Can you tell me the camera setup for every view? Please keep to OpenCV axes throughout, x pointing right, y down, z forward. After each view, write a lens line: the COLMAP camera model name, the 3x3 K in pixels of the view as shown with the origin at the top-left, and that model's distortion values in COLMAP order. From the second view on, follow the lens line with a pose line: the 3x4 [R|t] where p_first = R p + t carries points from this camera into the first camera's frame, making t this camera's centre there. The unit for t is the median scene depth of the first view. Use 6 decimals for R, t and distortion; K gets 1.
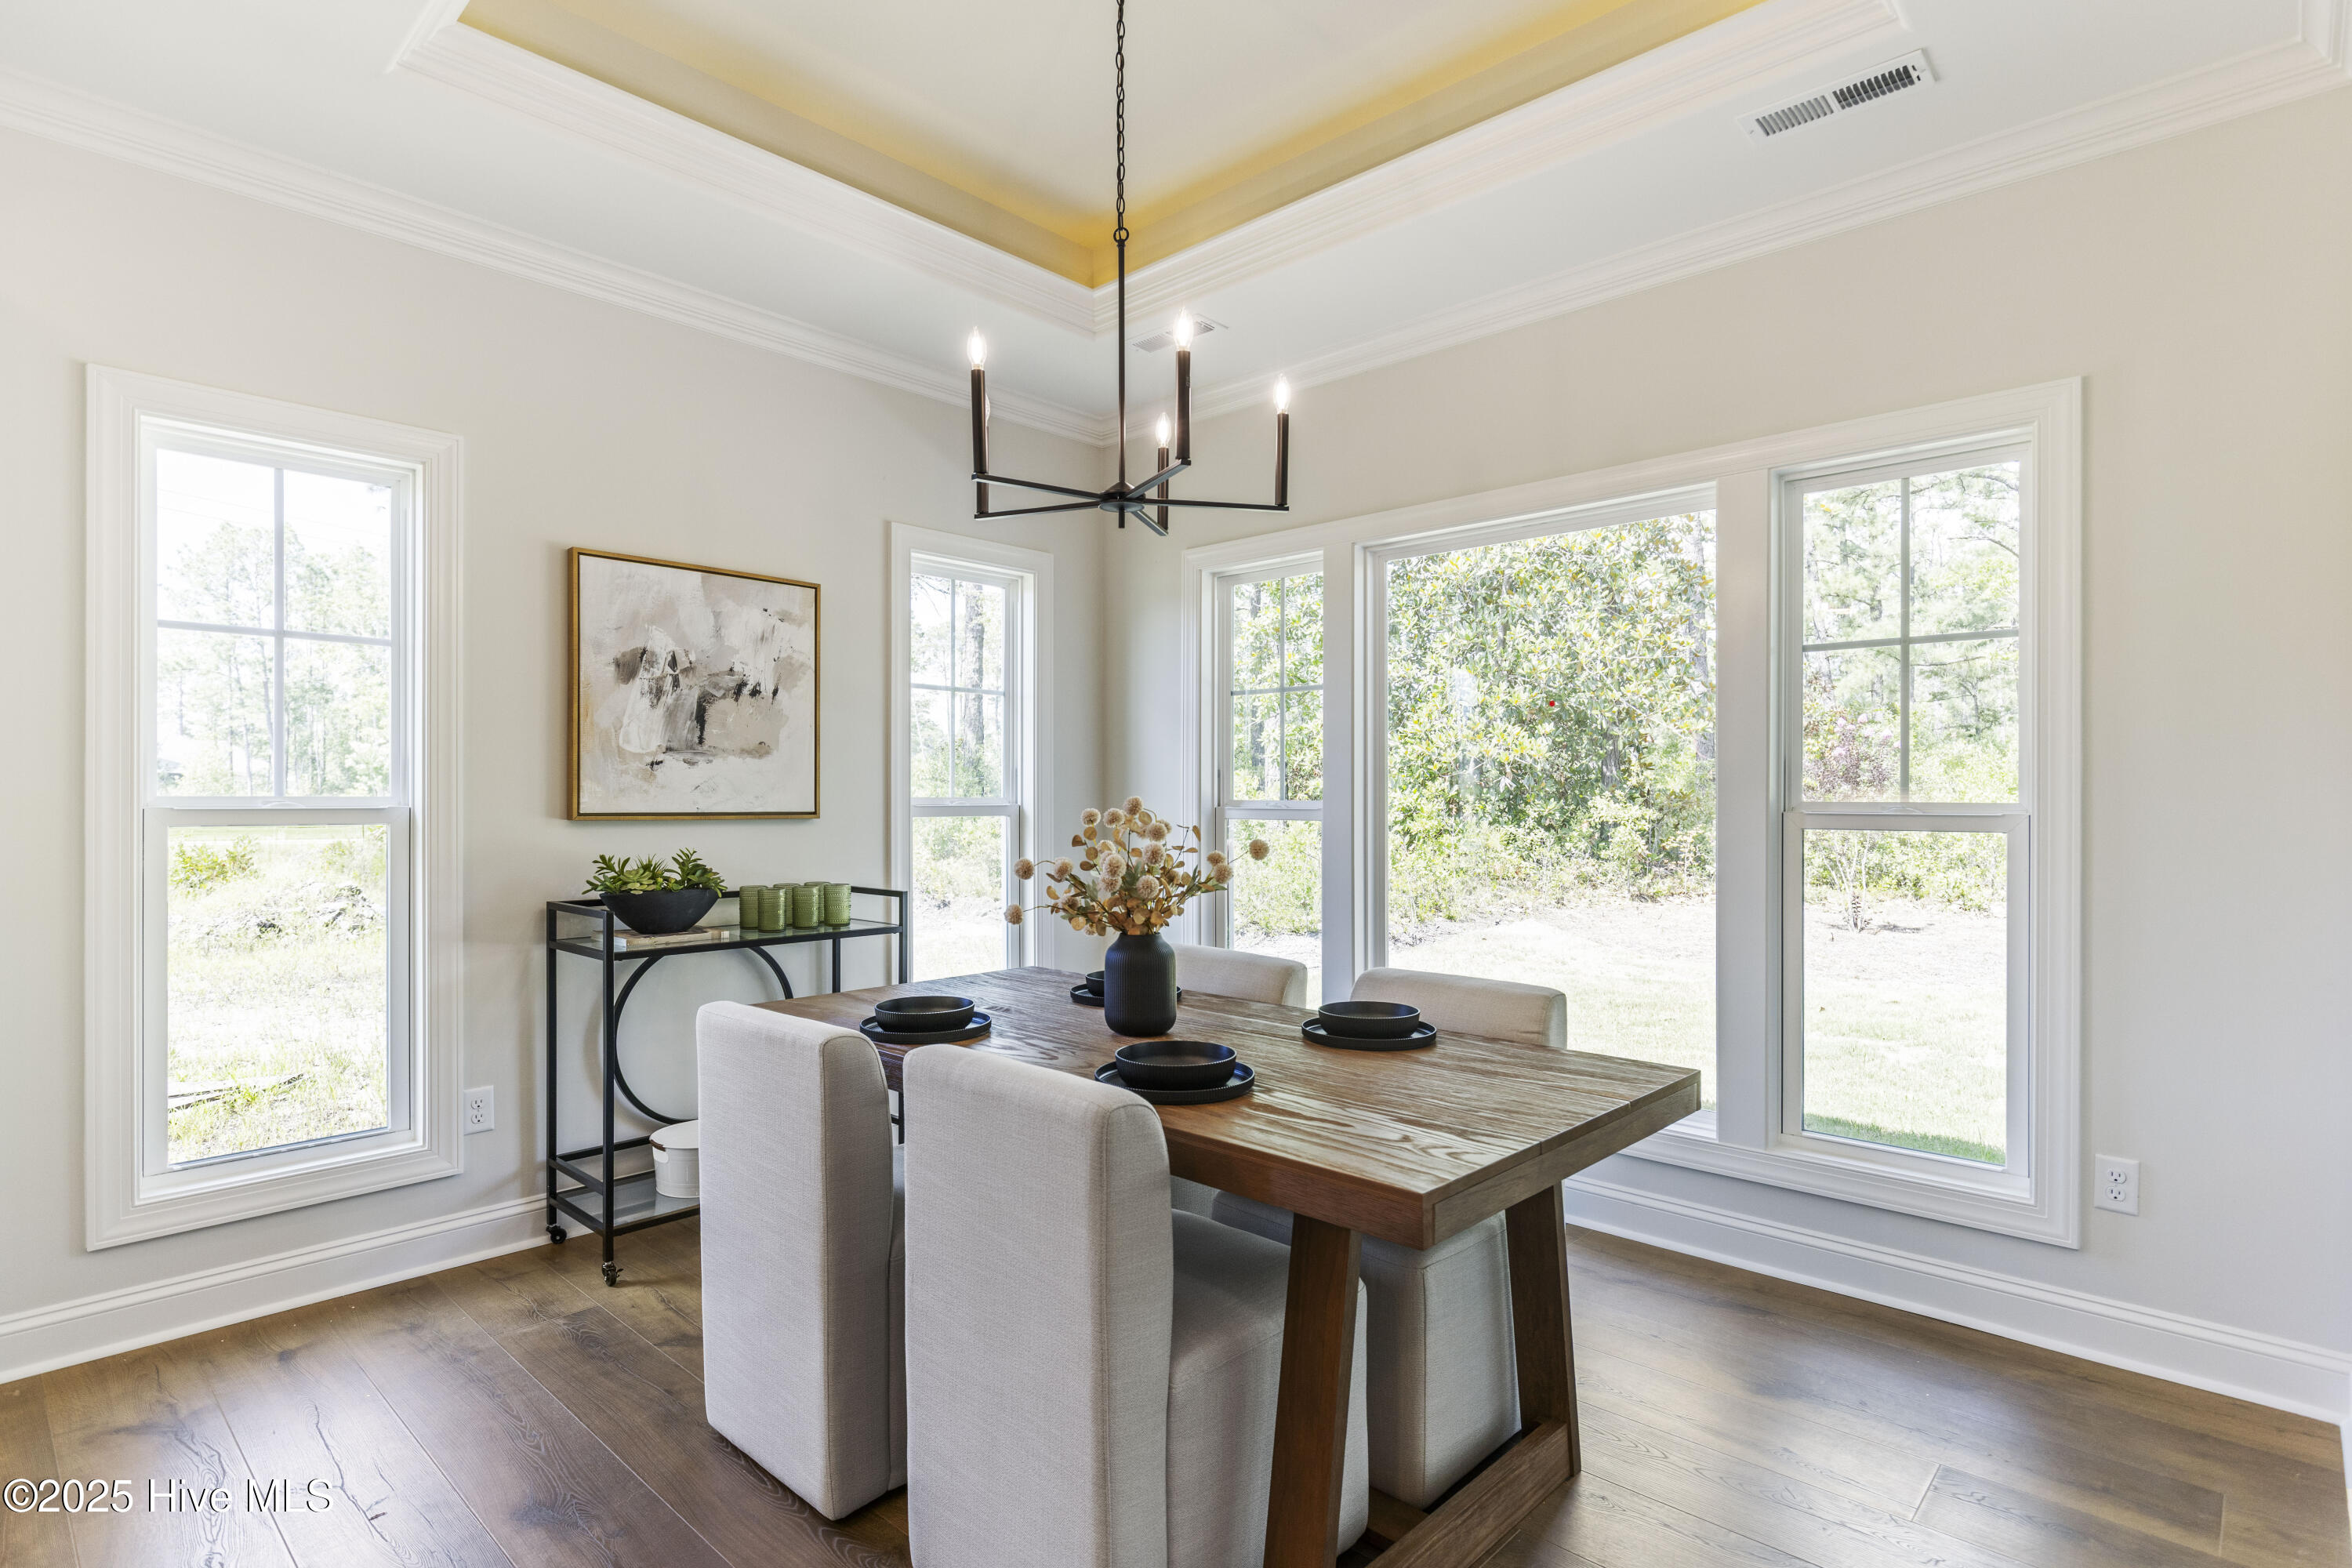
lens RADIAL K [[1197.1, 0, 1178.5], [0, 1197.1, 796.3], [0, 0, 1]] dist [-0.001623, -0.000655]
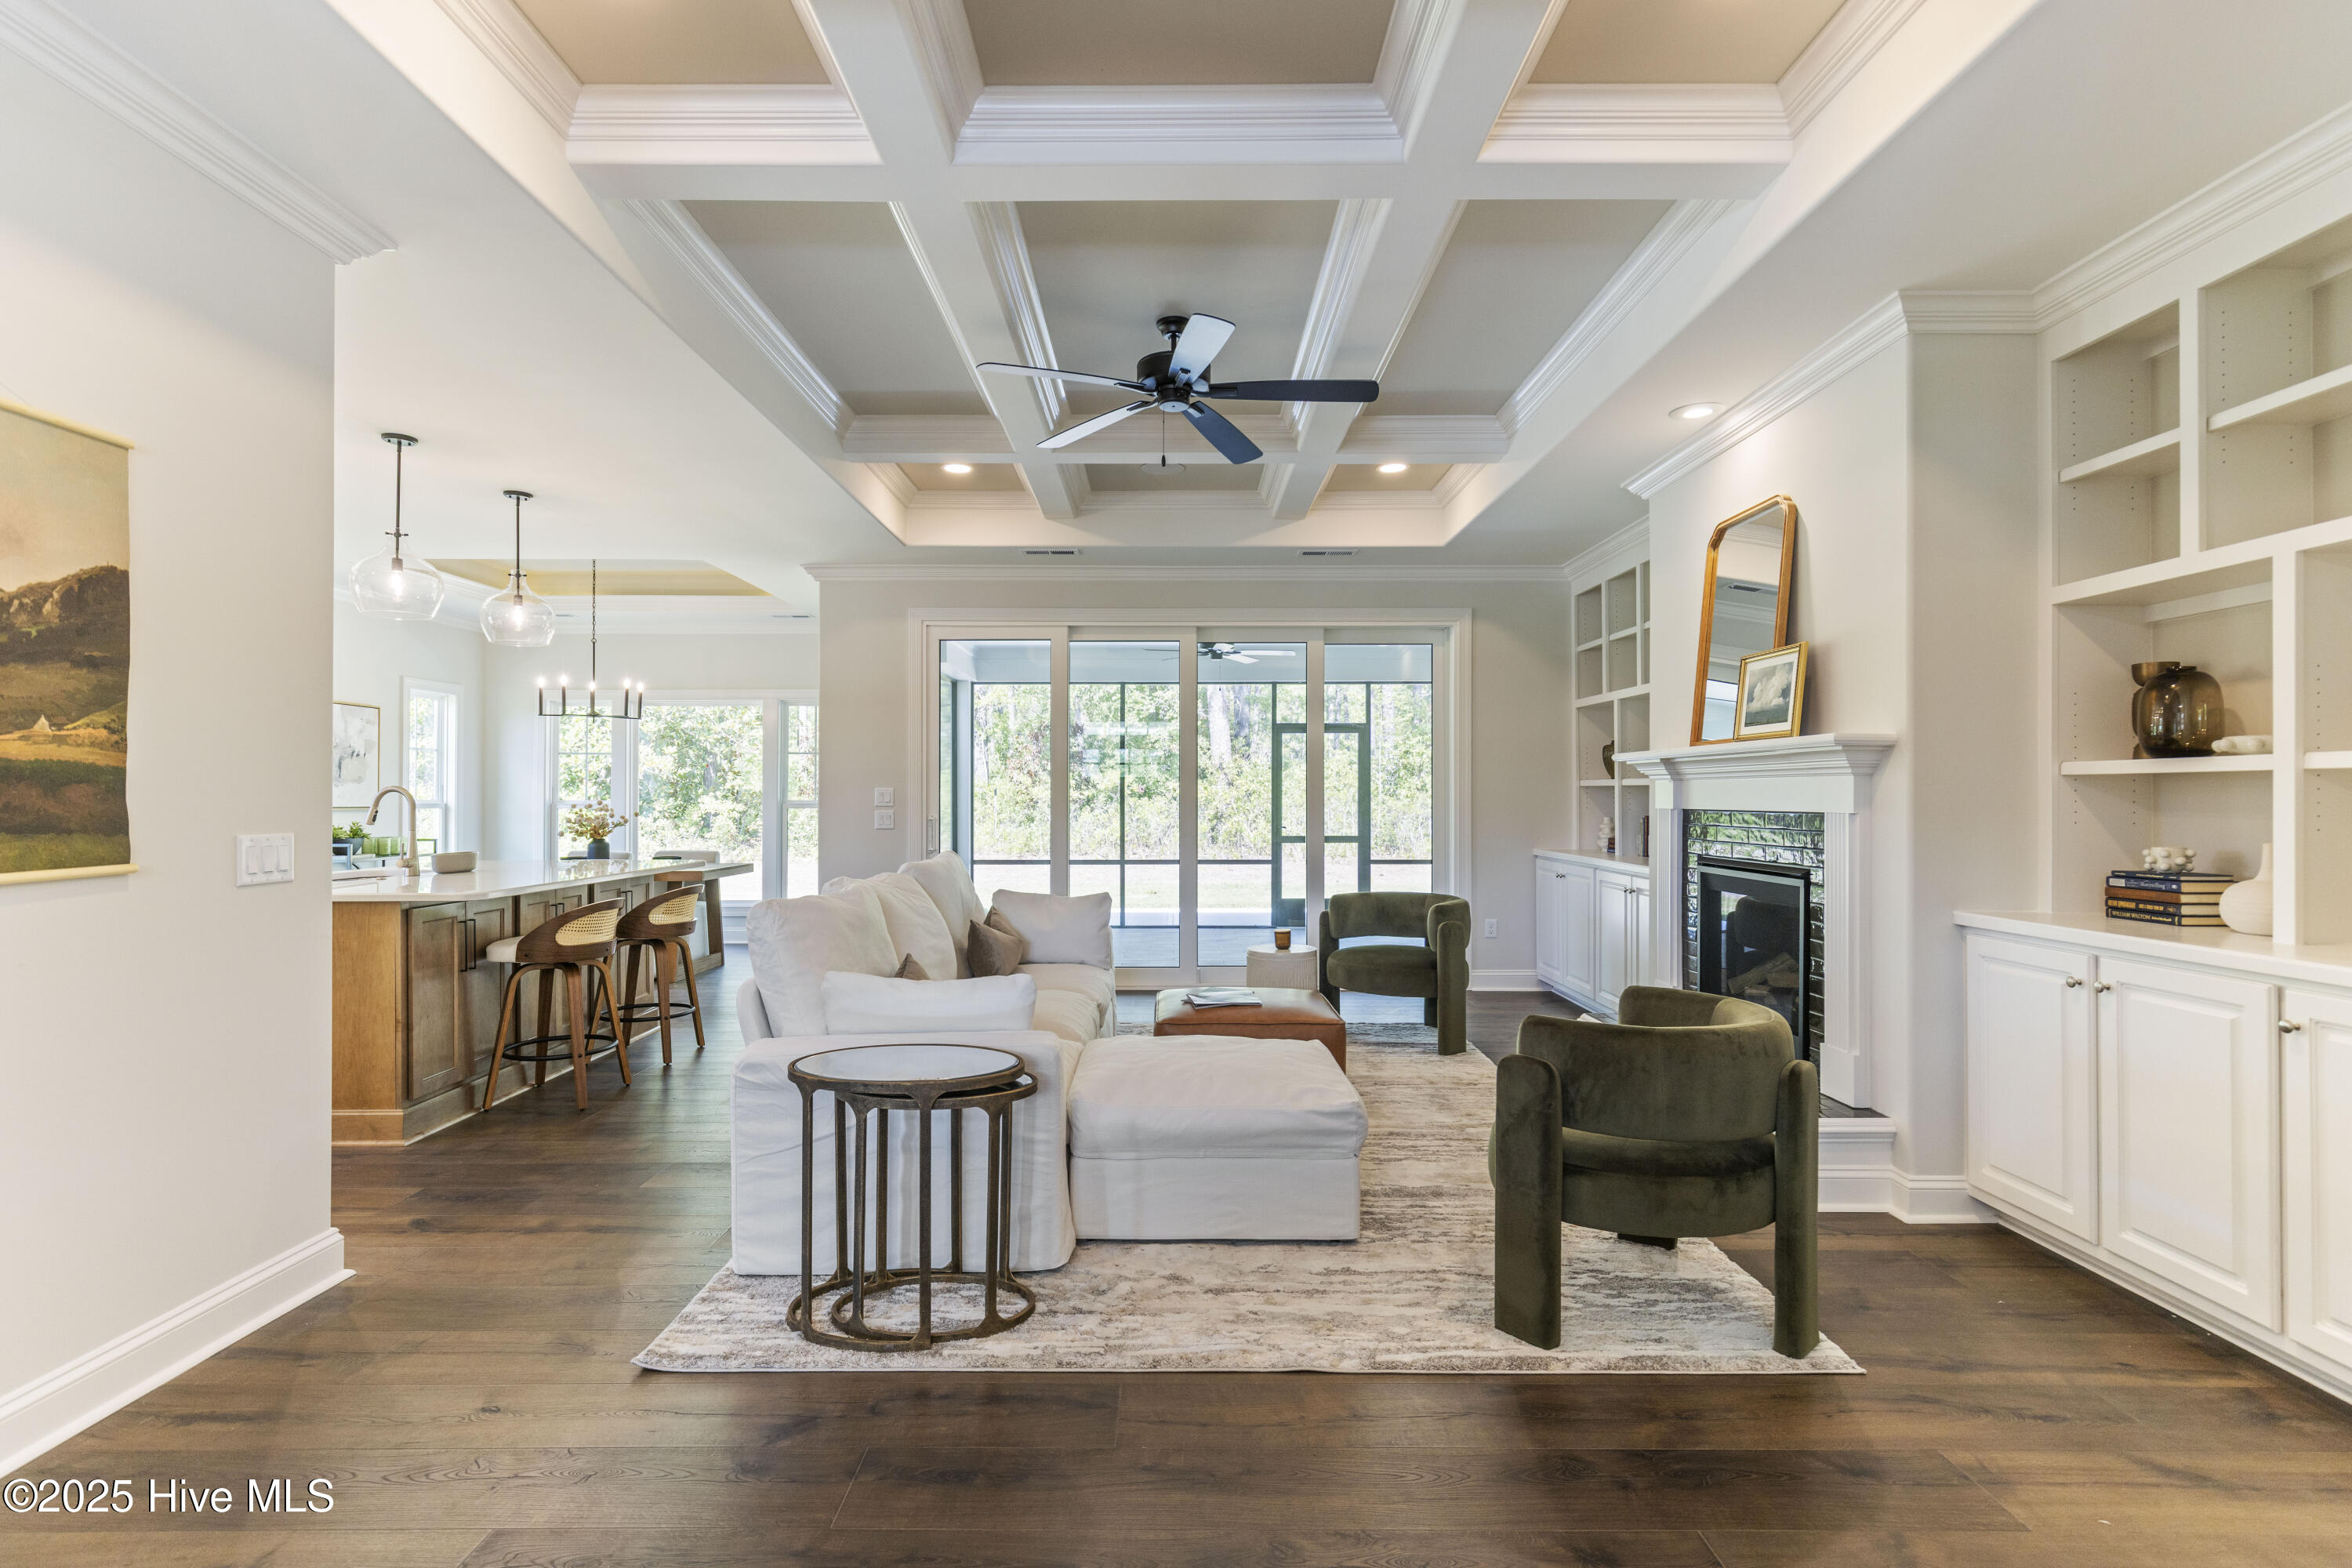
lens RADIAL K [[1106.9, 0, 1176.0], [0, 1106.9, 784.0], [0, 0, 1]] dist [-0.011447, 0.000661]
pose [[0.729713, 0.005465, 0.683732, -0.675103], [0.000284, 0.999966, -0.008296, -0.012535], [-0.683754, 0.006247, 0.729686, -1.692088]]
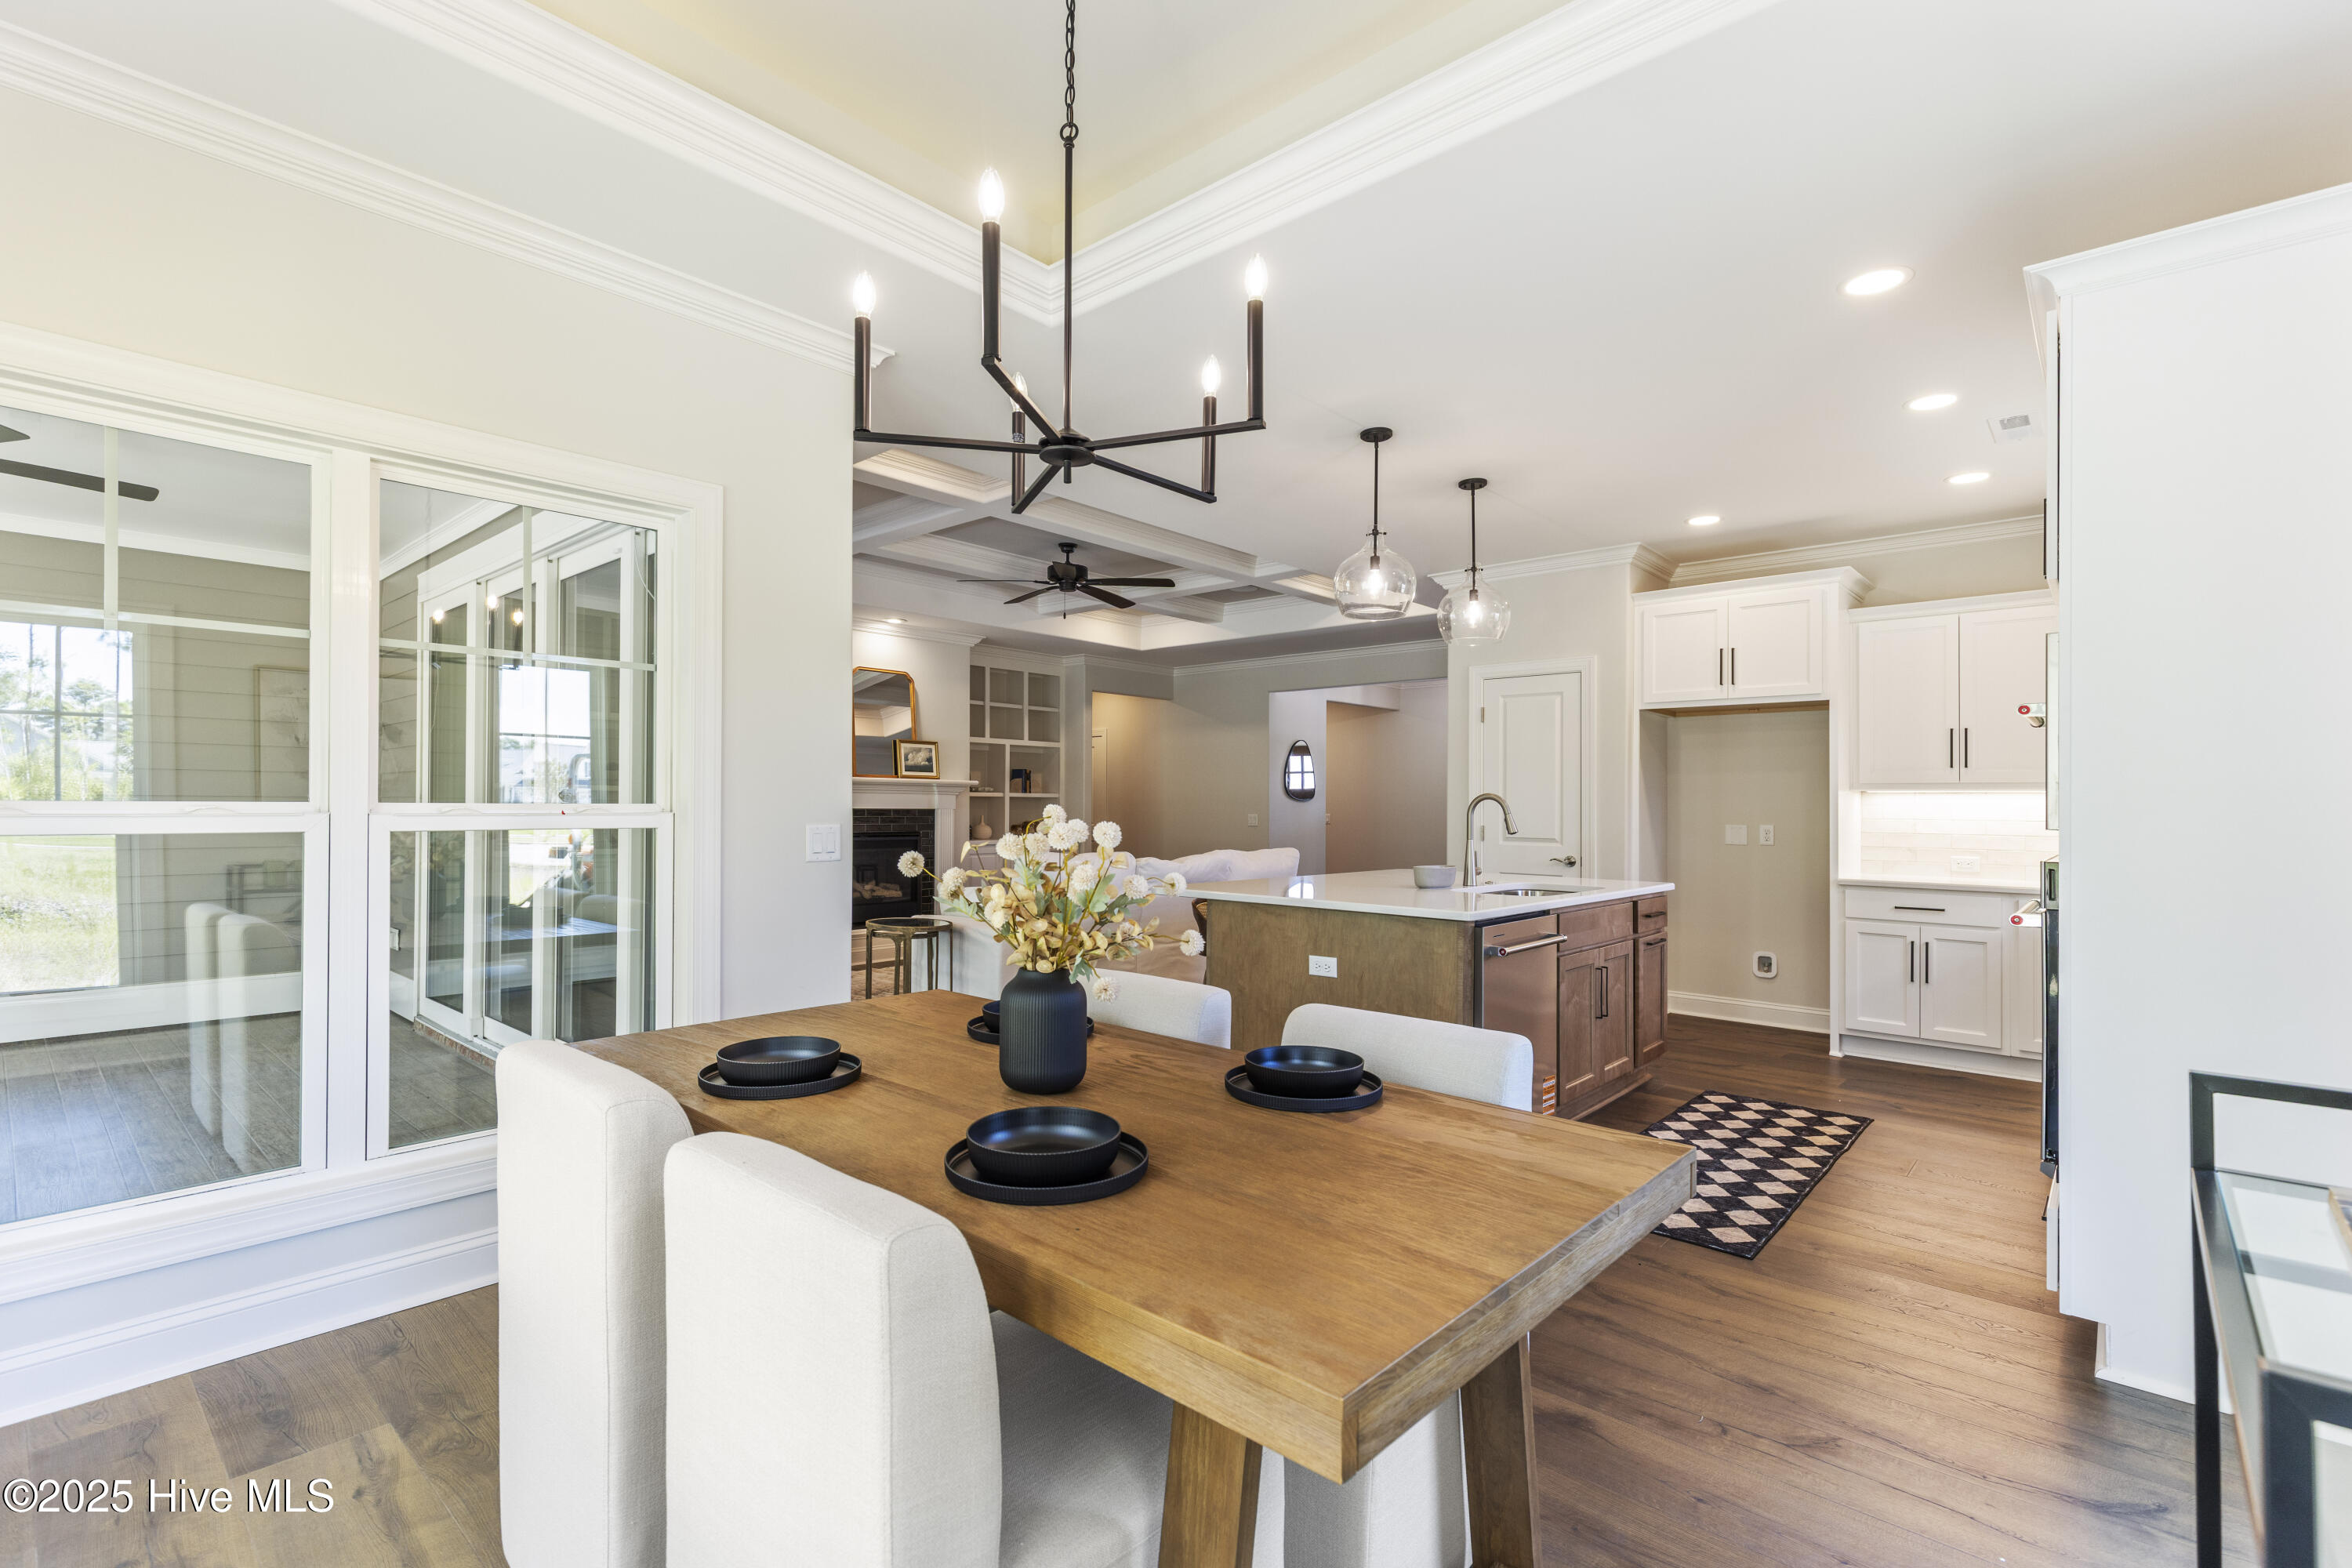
lens RADIAL K [[1073.1, 0, 1143.4], [0, 1073.1, 790.0], [0, 0, 1]] dist [-0.000760, -0.000151]
pose [[-0.999931, -0.009057, 0.007515, -0.059094], [-0.009174, 0.999835, -0.015655, -0.003155], [-0.007372, -0.015723, -0.999849, 1.196414]]
